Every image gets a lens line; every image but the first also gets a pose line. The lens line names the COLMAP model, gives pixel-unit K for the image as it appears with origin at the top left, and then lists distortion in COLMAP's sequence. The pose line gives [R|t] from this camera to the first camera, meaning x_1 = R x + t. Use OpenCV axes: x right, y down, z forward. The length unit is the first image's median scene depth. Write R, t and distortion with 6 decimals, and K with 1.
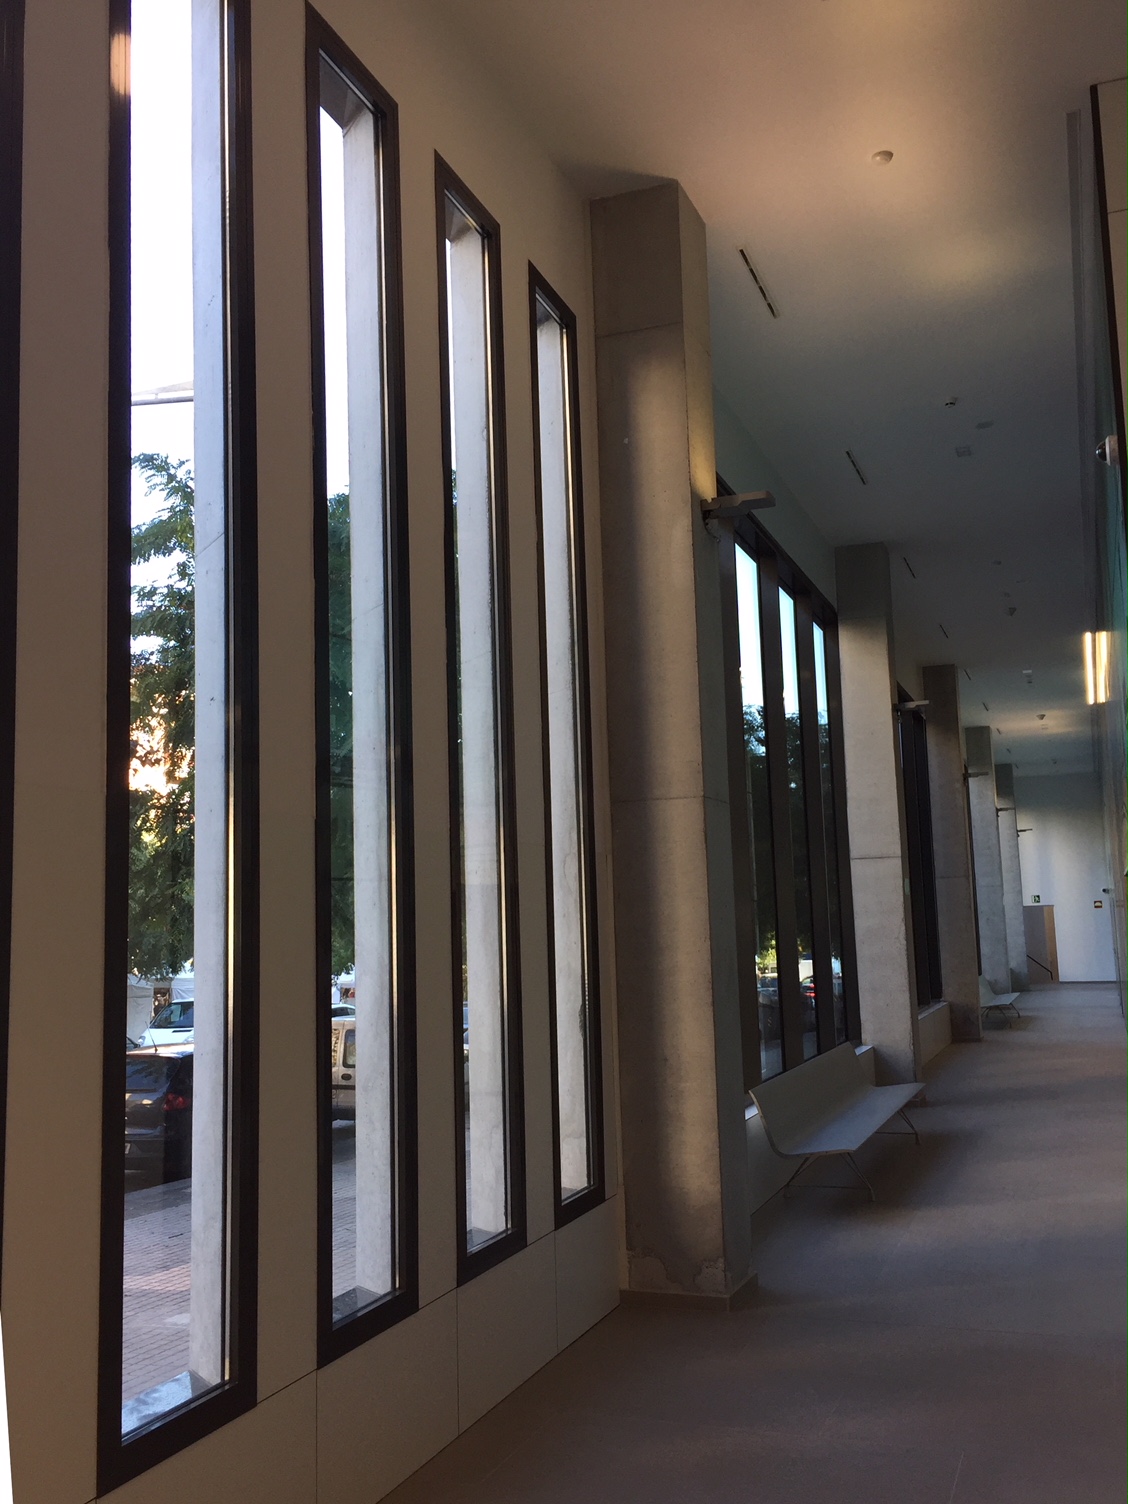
lens RADIAL K [[1404.0, 0, 564.0], [0, 1404.0, 752.0], [0, 0, 1]] dist [0.041481, -0.120225]
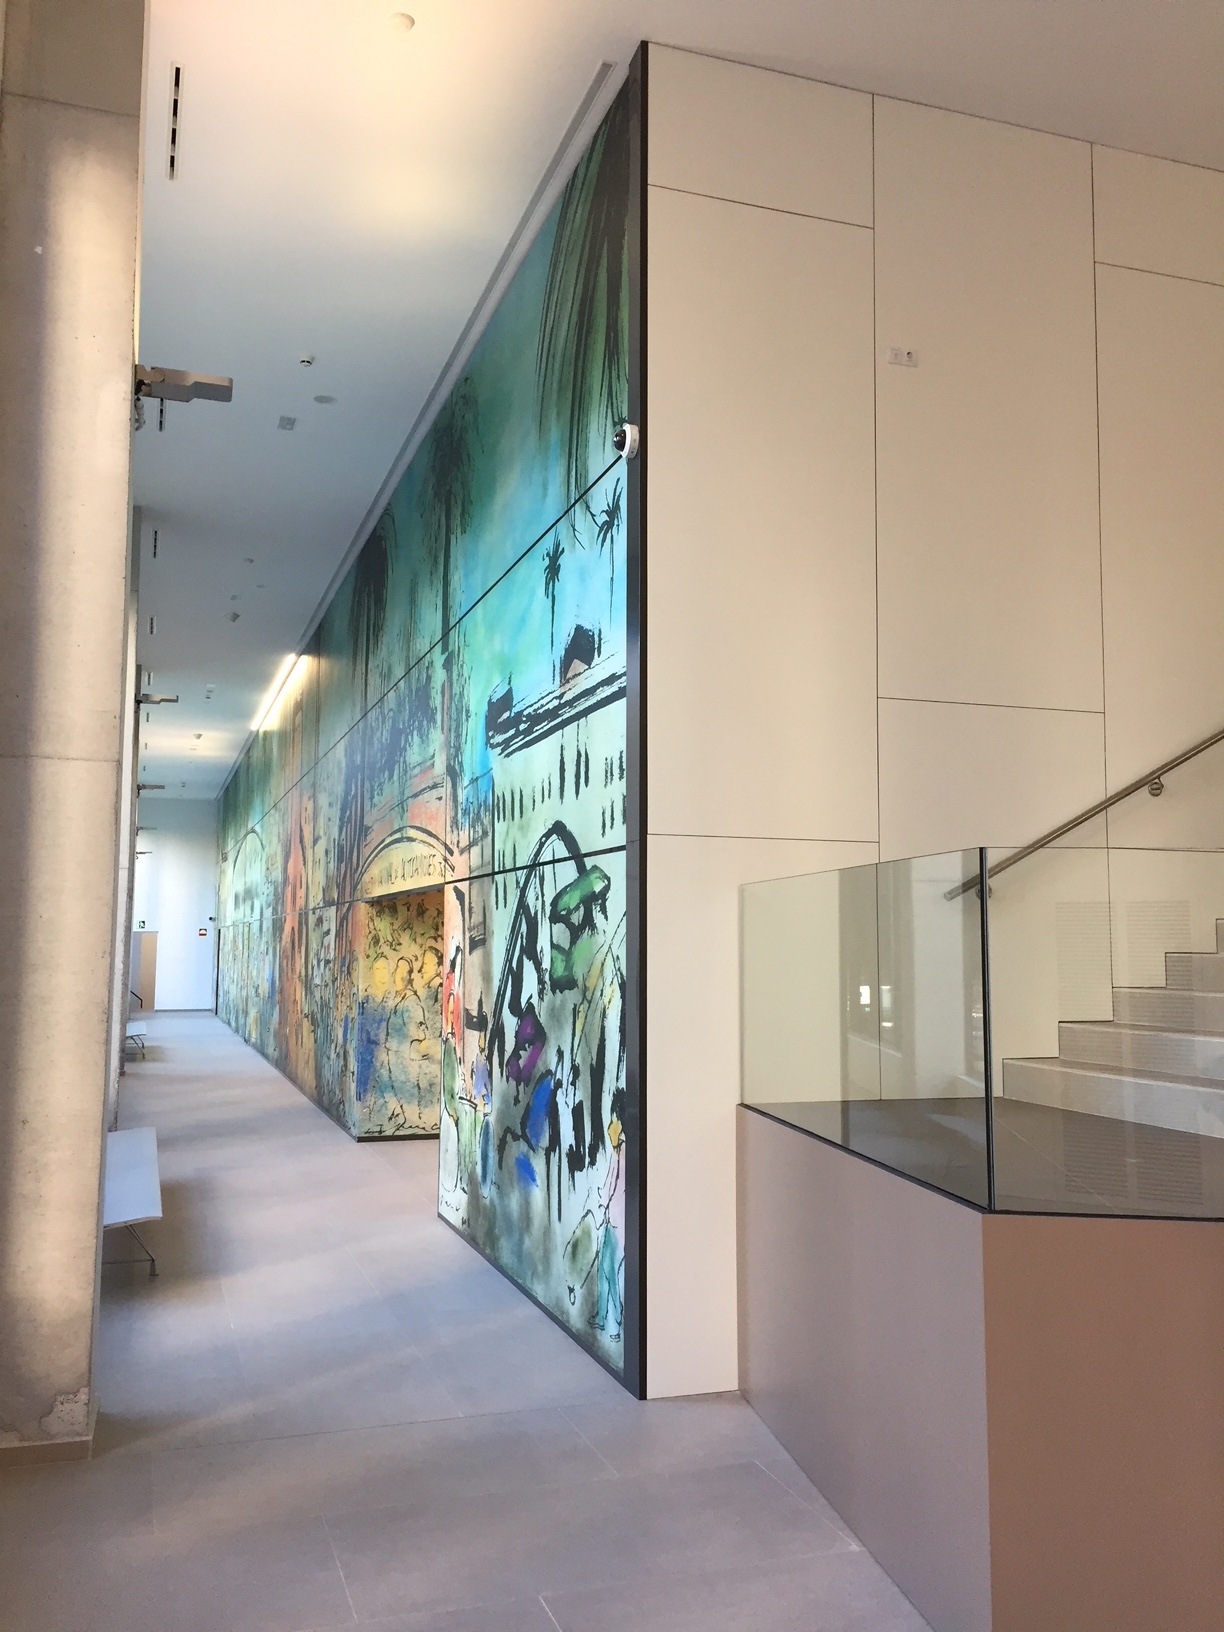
lens RADIAL K [[1384.1, 0, 612.0], [0, 1384.1, 816.0], [0, 0, 1]] dist [0.062406, -0.102945]
pose [[0.759573, 0.095146, 0.643425, -0.168520], [-0.110584, 0.993731, -0.016401, 0.042989], [-0.640952, -0.058695, 0.765334, 0.271904]]
